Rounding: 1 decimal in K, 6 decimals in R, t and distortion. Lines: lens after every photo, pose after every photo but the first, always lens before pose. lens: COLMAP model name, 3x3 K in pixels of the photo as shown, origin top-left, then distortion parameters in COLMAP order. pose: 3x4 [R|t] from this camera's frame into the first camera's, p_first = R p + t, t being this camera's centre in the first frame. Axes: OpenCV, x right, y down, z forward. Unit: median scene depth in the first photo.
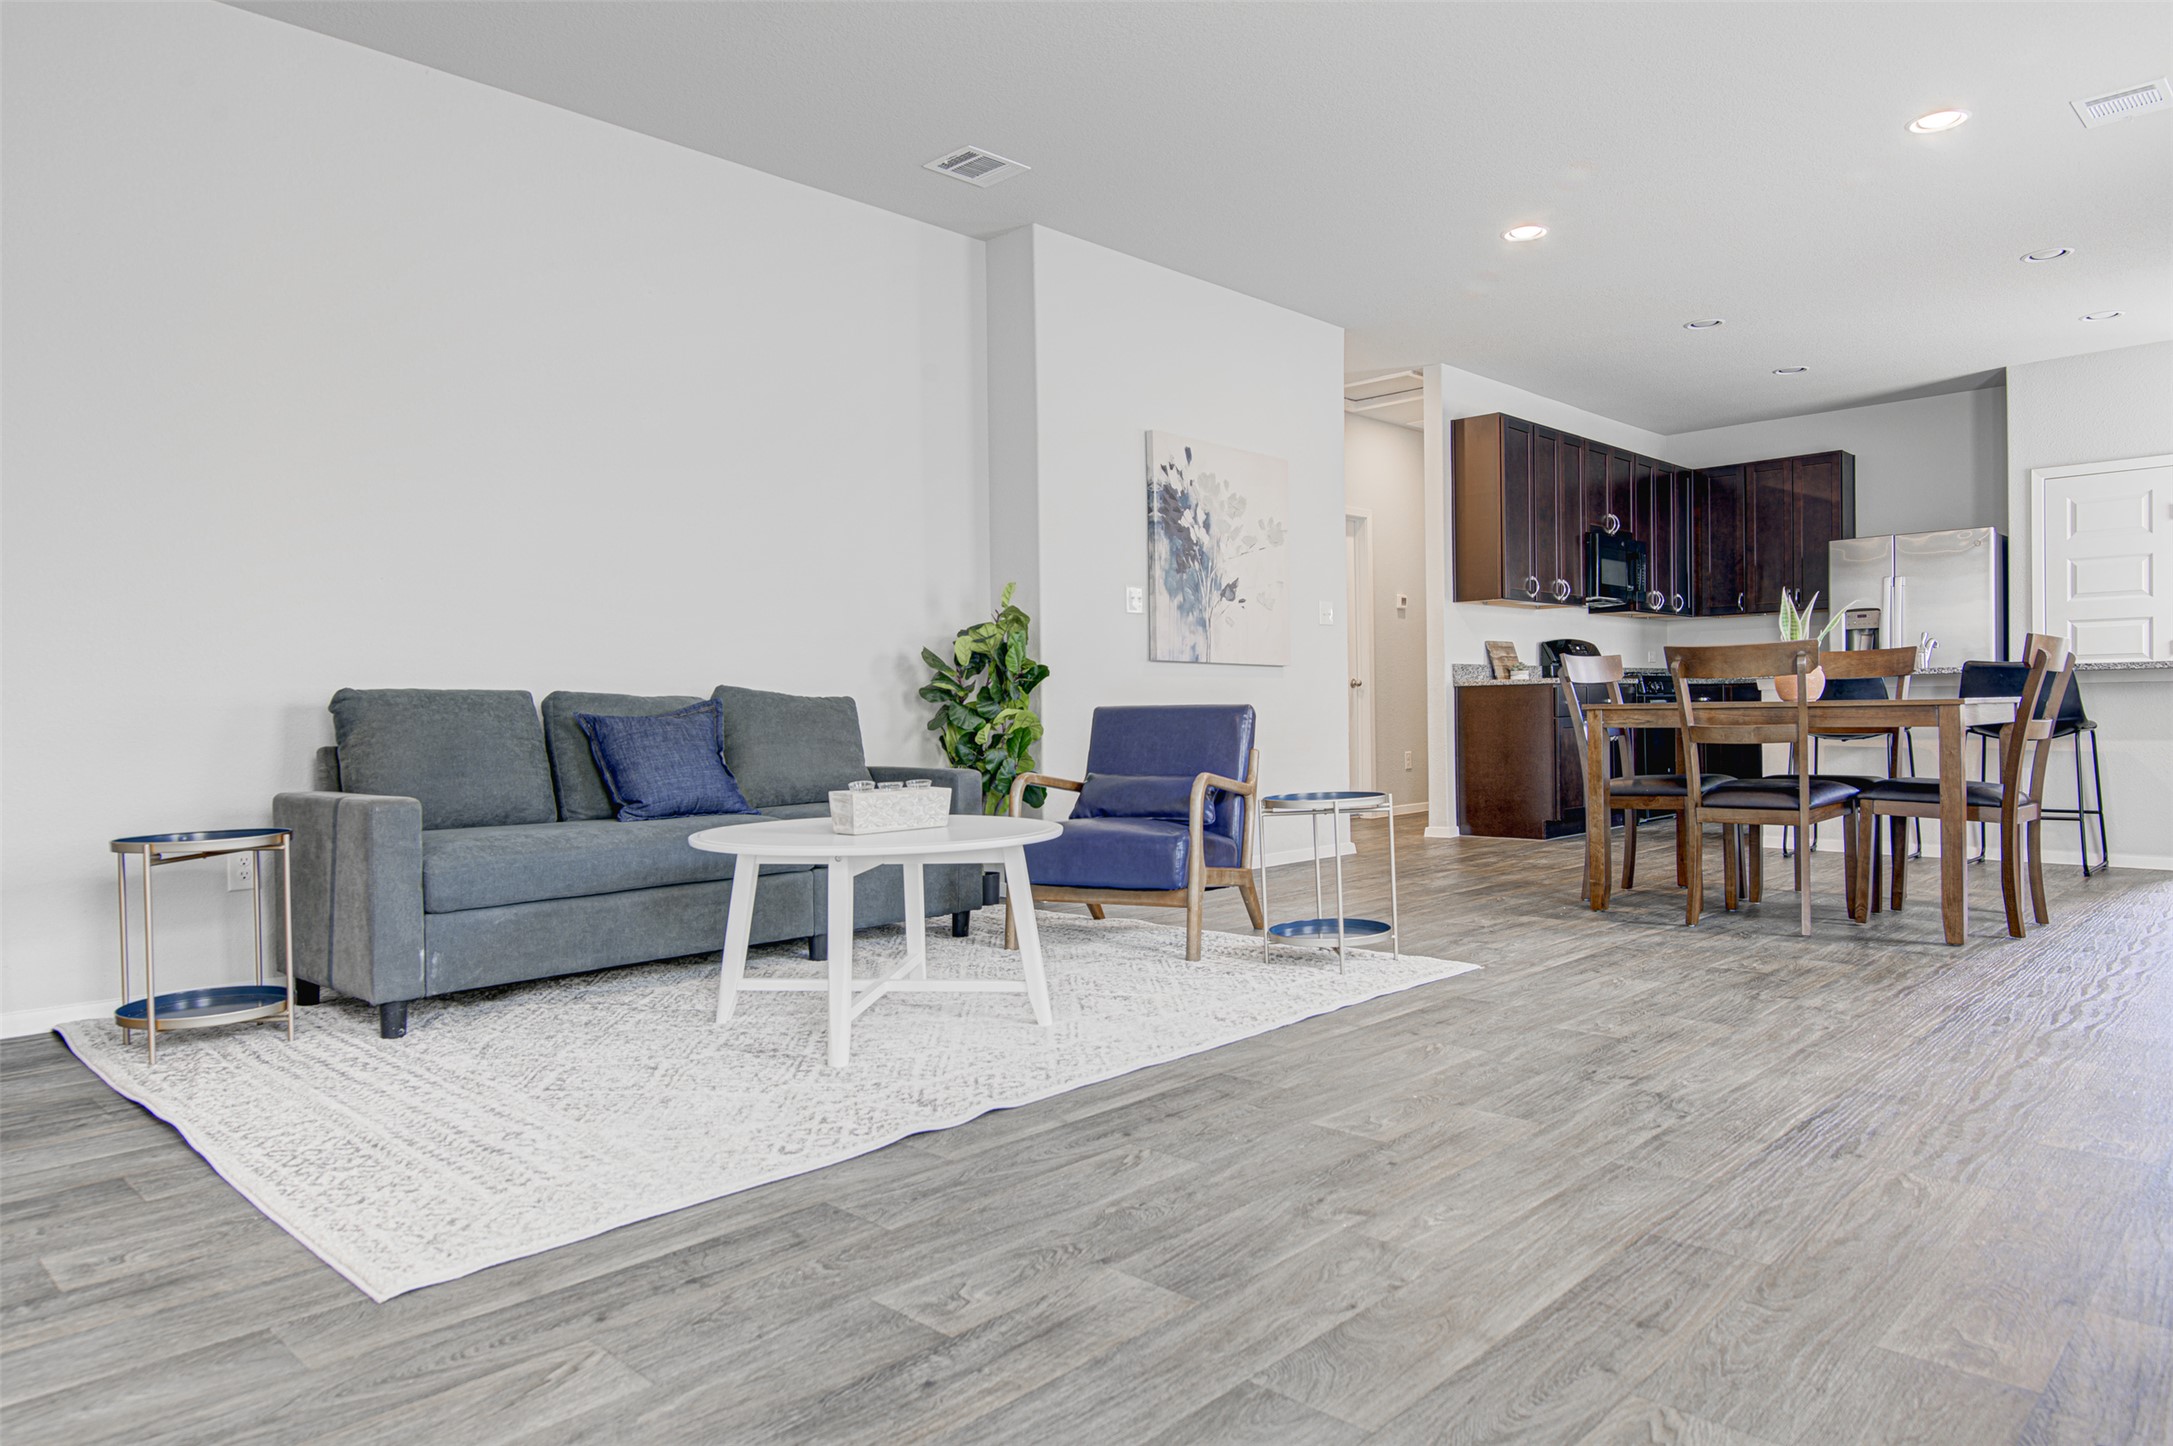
lens RADIAL K [[1333.3, 0, 1076.0], [0, 1333.3, 722.8], [0, 0, 1]] dist [0.004718, 0.000734]
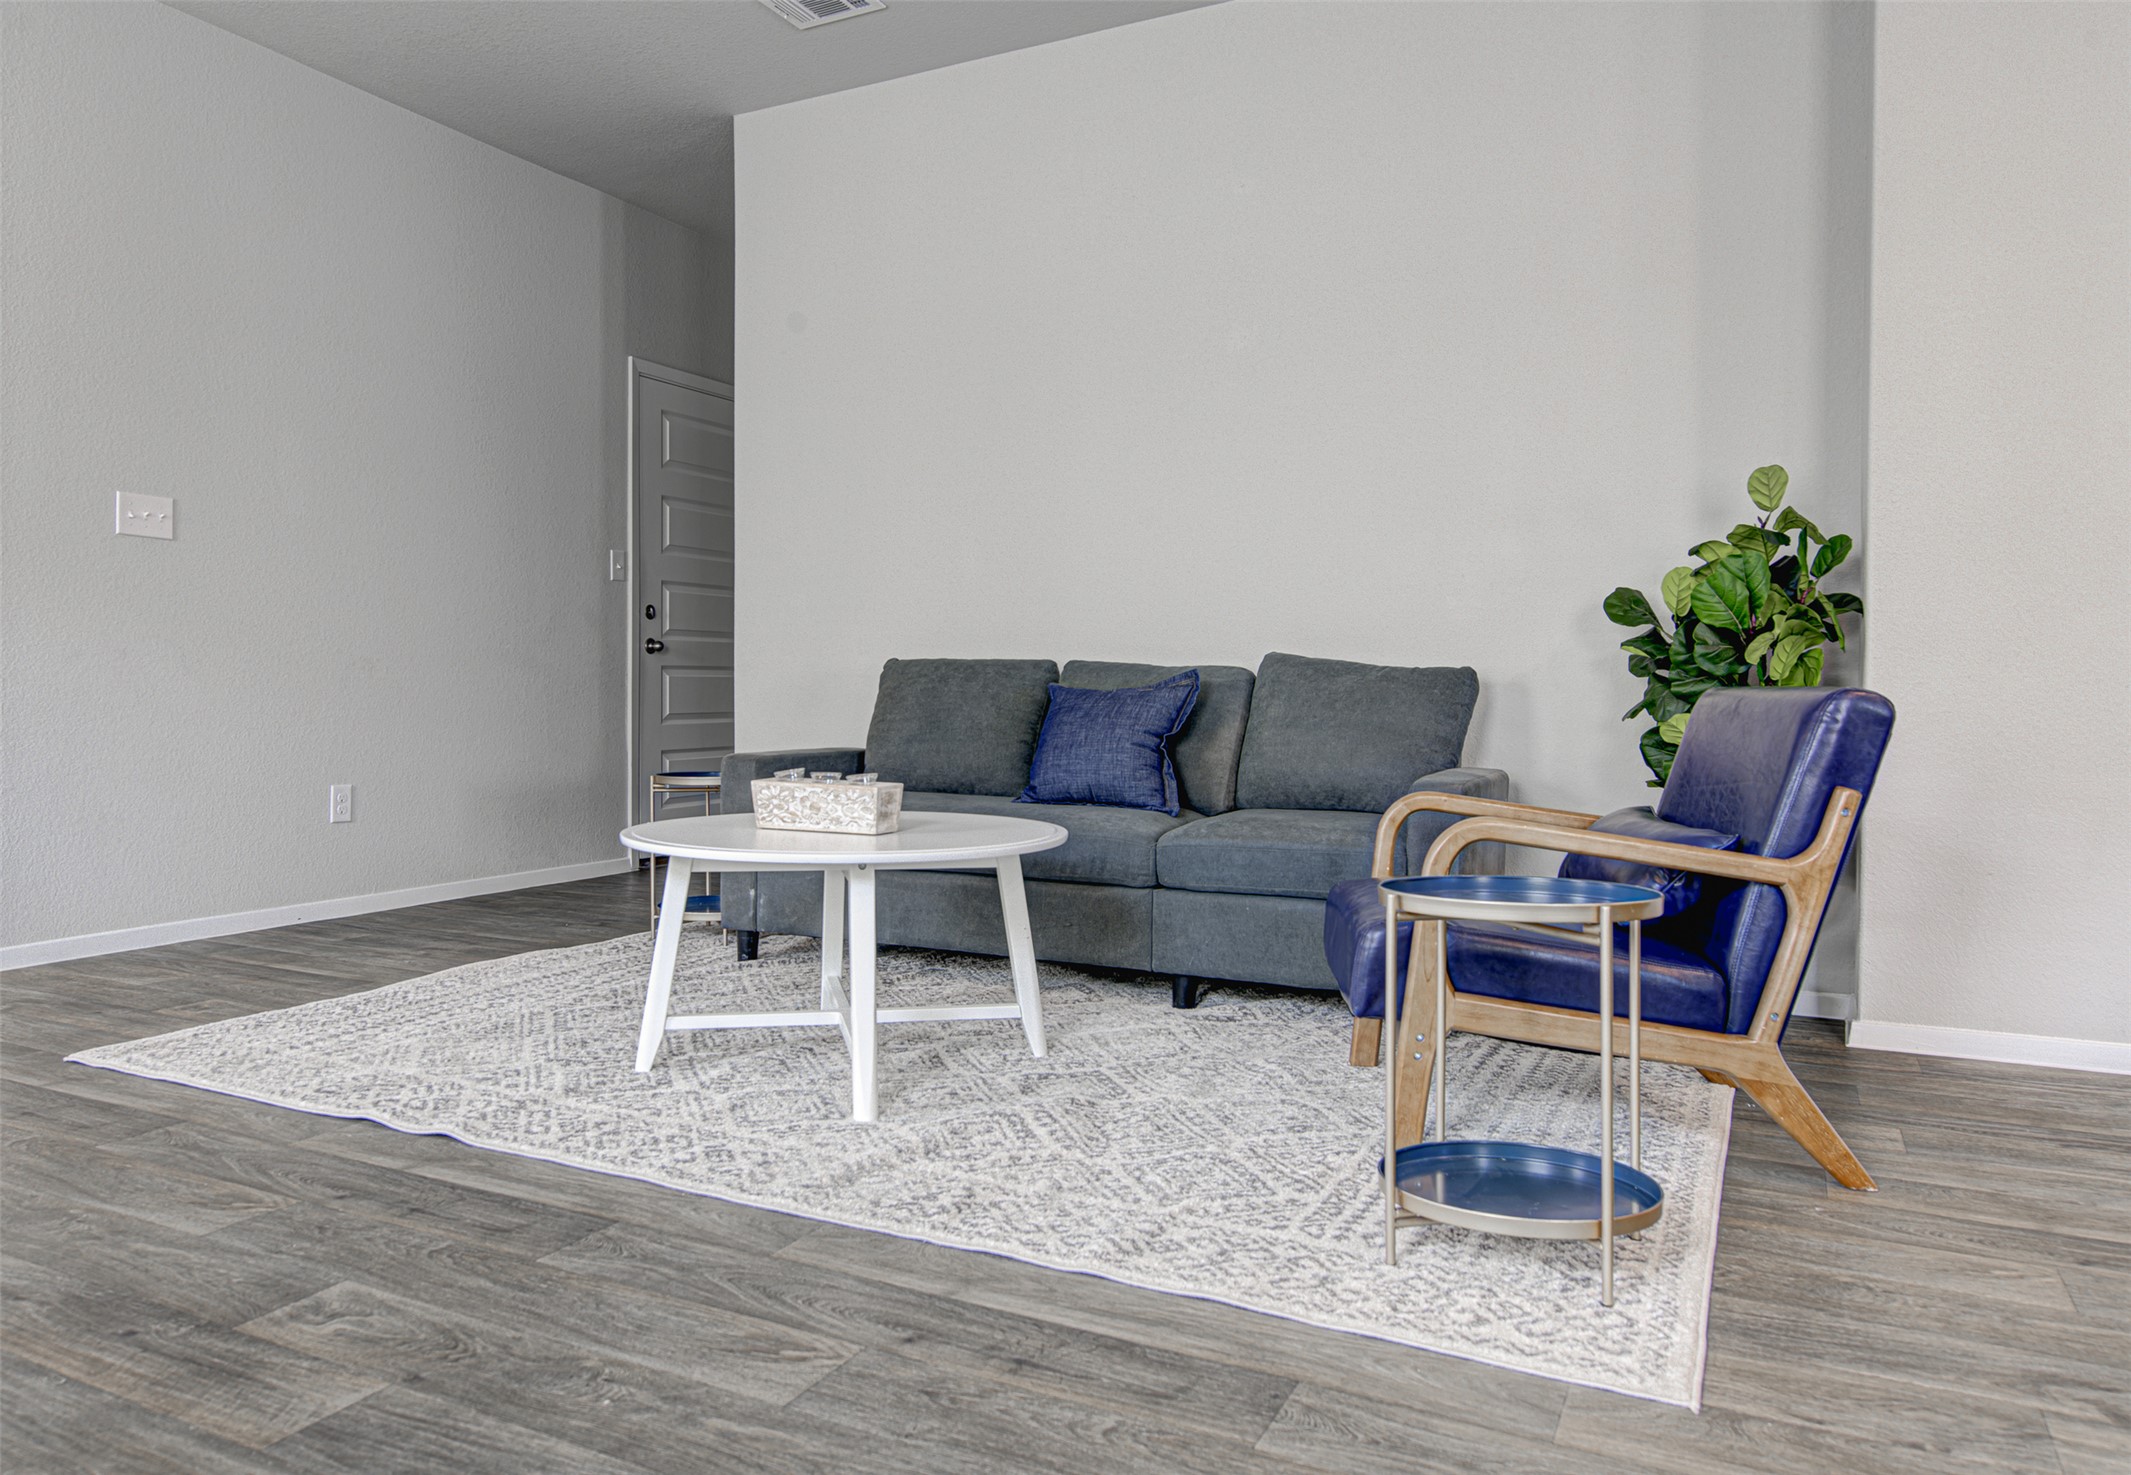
lens RADIAL K [[1481.0, 0, 1000.7], [0, 1481.0, 639.6], [0, 0, 1]] dist [0.001938, -0.003240]
pose [[0.284623, -0.015342, -0.958517, 0.552274], [-0.020190, 0.999554, -0.021994, -0.012995], [0.958427, 0.025612, 0.284187, 0.596214]]
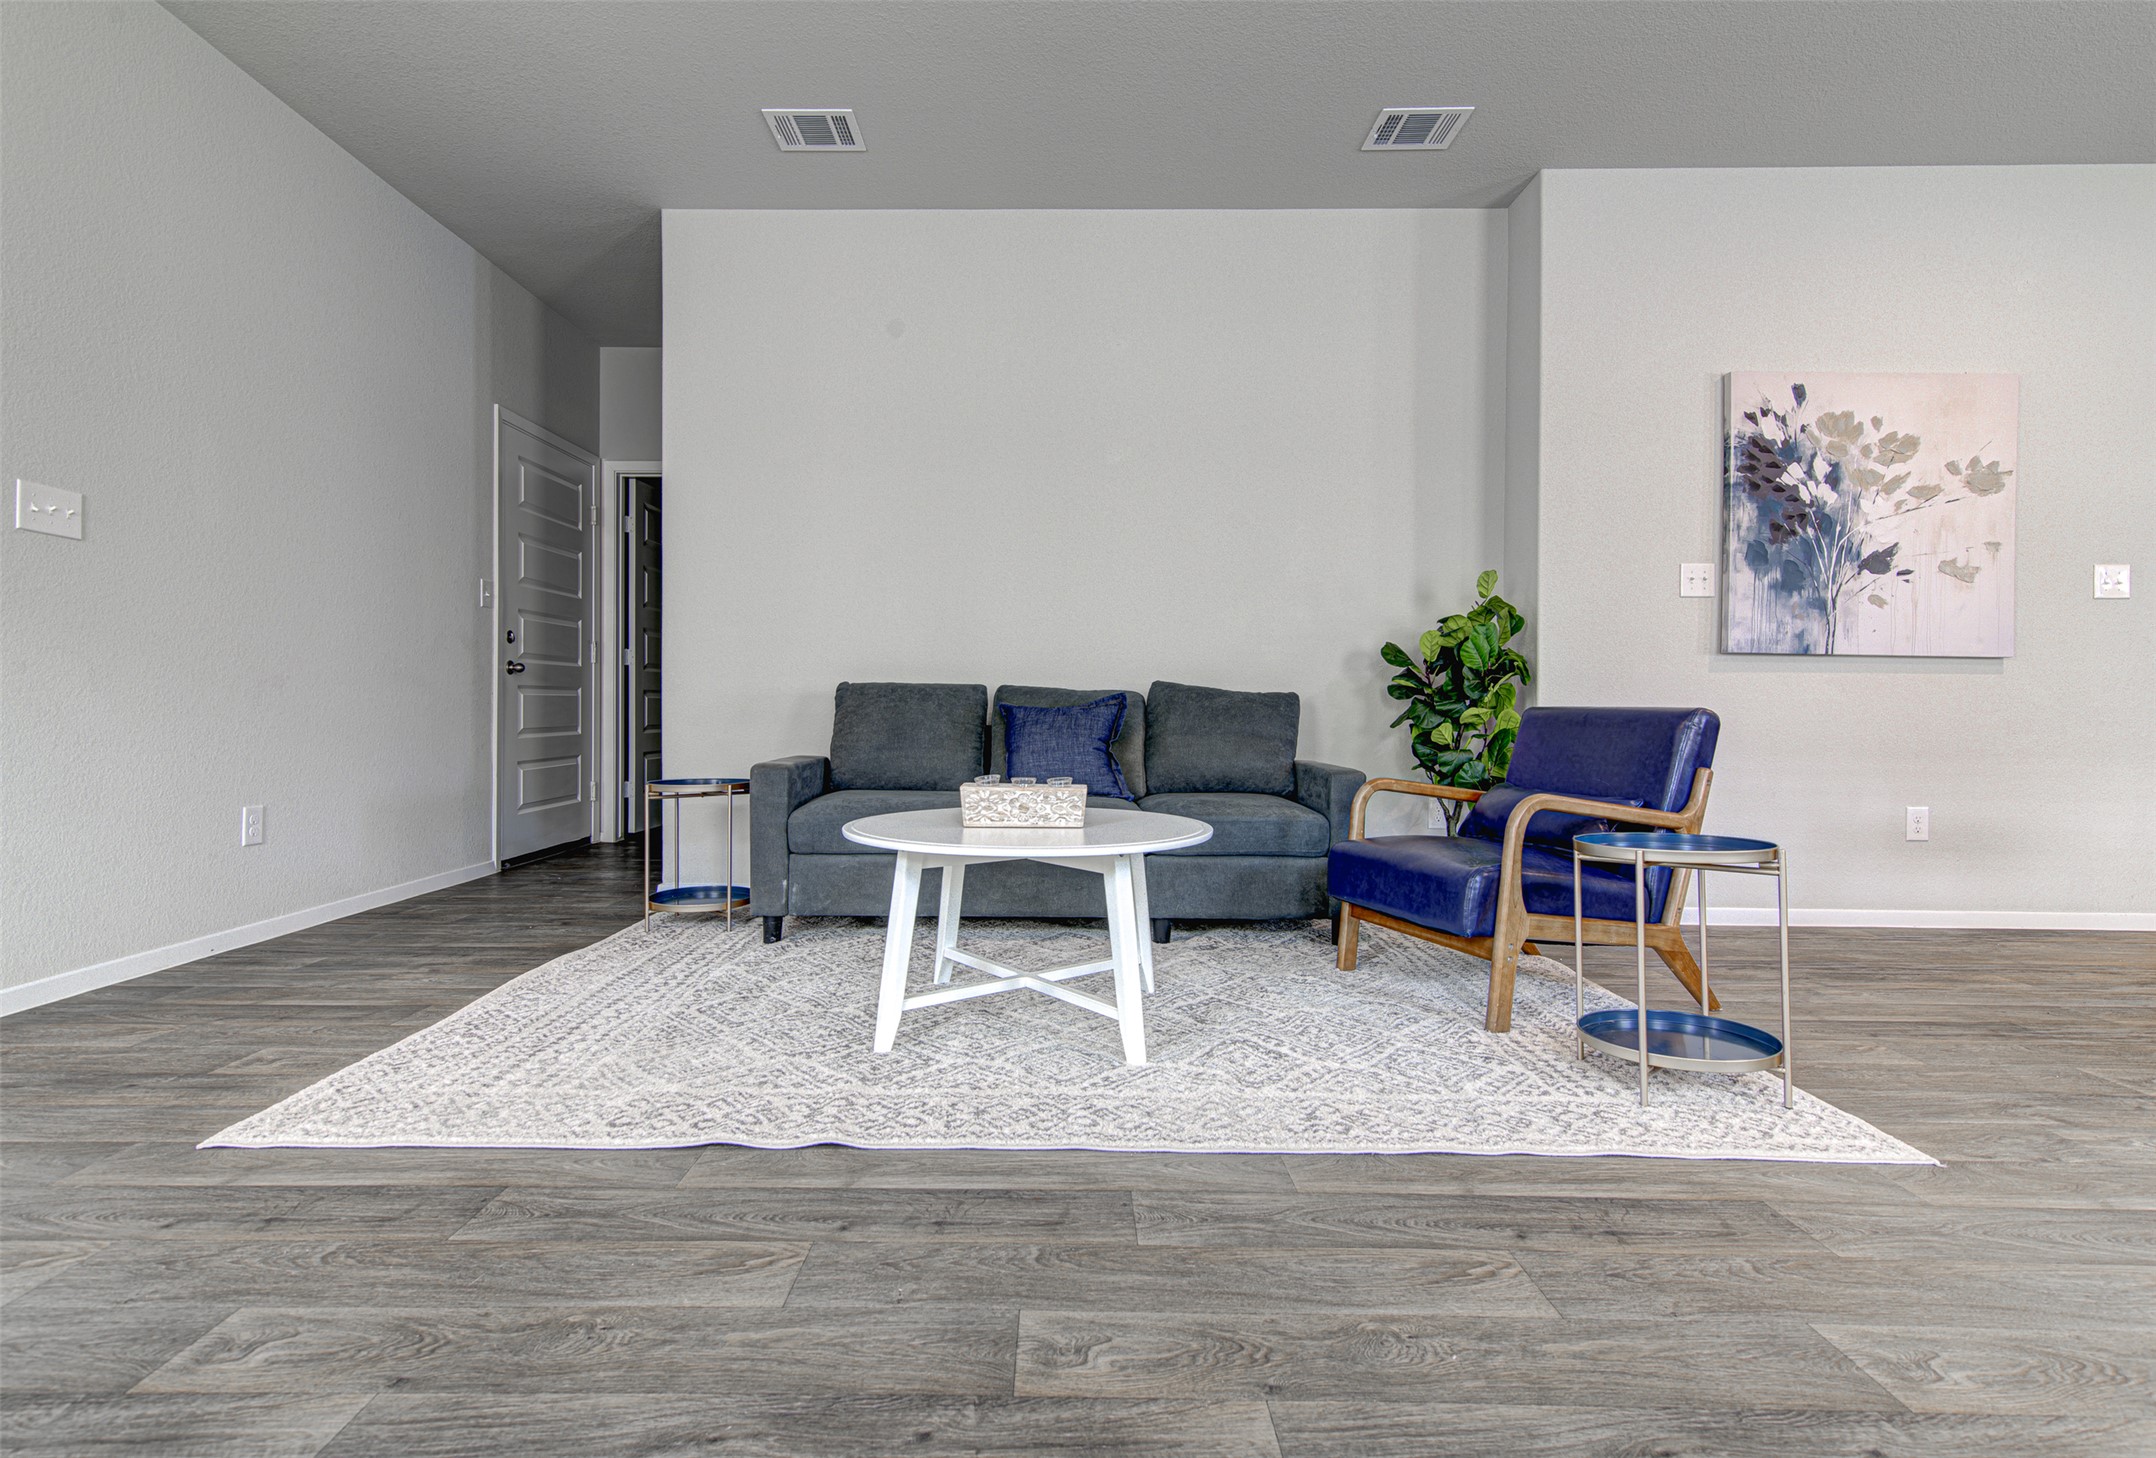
lens RADIAL K [[1033.7, 0, 1071.4], [0, 1033.7, 710.6], [0, 0, 1]] dist [0.010811, 0.000006]
pose [[0.698417, 0.022711, -0.715331, 0.310481], [-0.023505, 0.999685, 0.008790, -0.009348], [0.715305, 0.010675, 0.698730, 0.346744]]
